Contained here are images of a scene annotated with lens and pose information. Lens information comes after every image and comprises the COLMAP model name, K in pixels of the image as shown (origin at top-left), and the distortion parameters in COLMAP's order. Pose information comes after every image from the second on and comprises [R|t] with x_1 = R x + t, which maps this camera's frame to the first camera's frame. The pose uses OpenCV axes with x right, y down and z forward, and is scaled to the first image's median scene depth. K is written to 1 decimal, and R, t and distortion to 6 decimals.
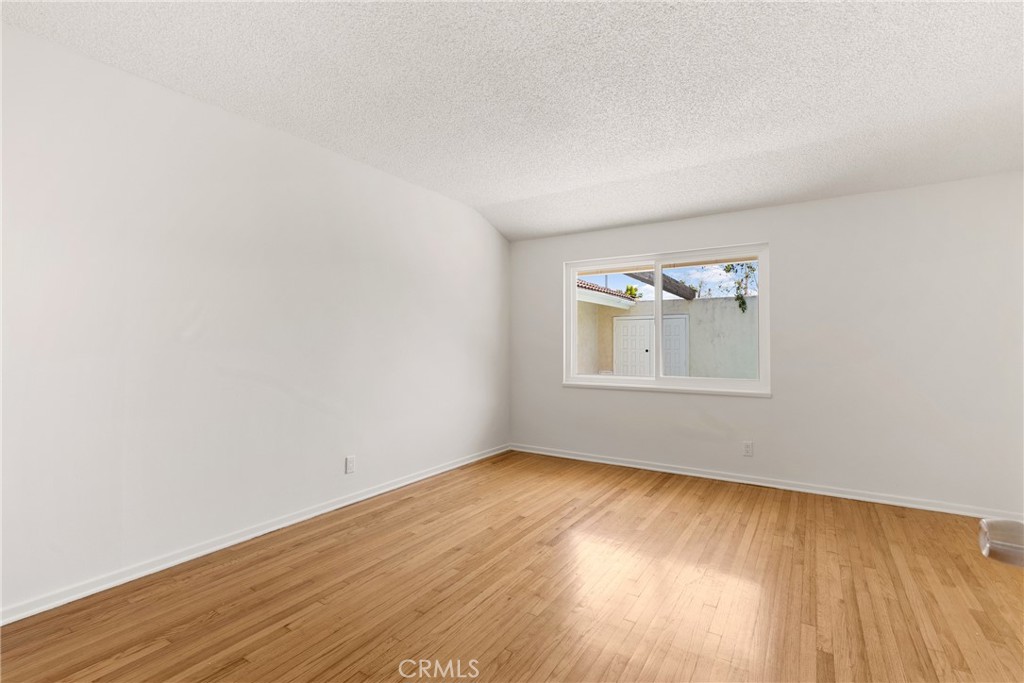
lens RADIAL K [[471.1, 0, 511.8], [0, 471.1, 341.6], [0, 0, 1]] dist [-0.002006, -0.000040]
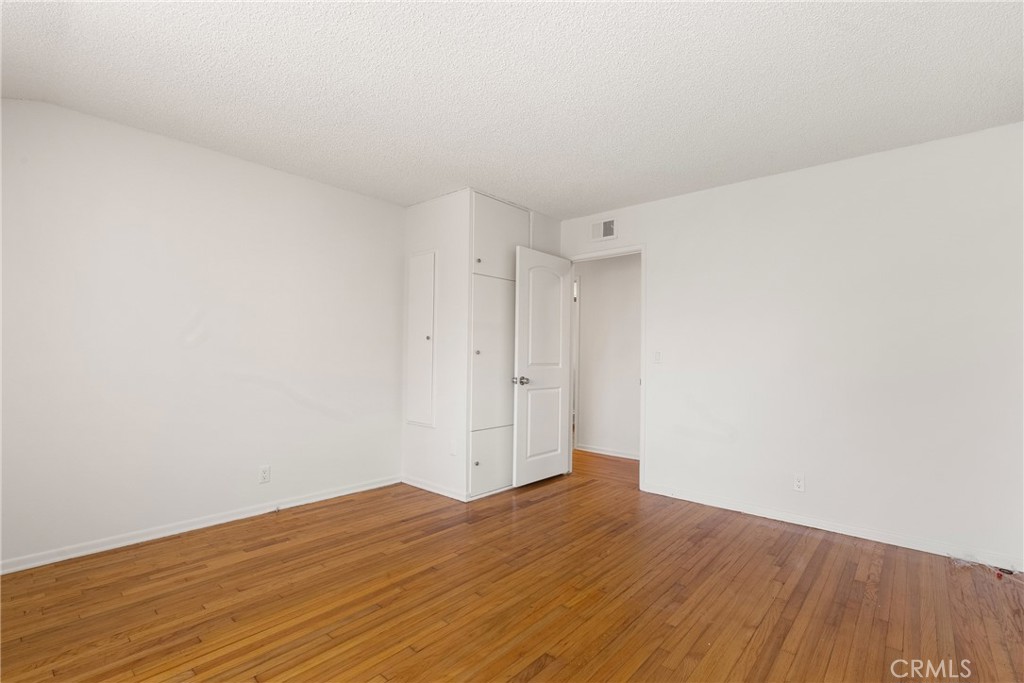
lens RADIAL K [[471.1, 0, 511.5], [0, 471.1, 343.9], [0, 0, 1]] dist [-0.002006, -0.000040]
pose [[-0.989318, -0.008761, 0.145508, 0.045364], [-0.012370, 0.999637, -0.023916, 0.006978], [-0.145246, -0.025460, -0.989068, 1.899989]]
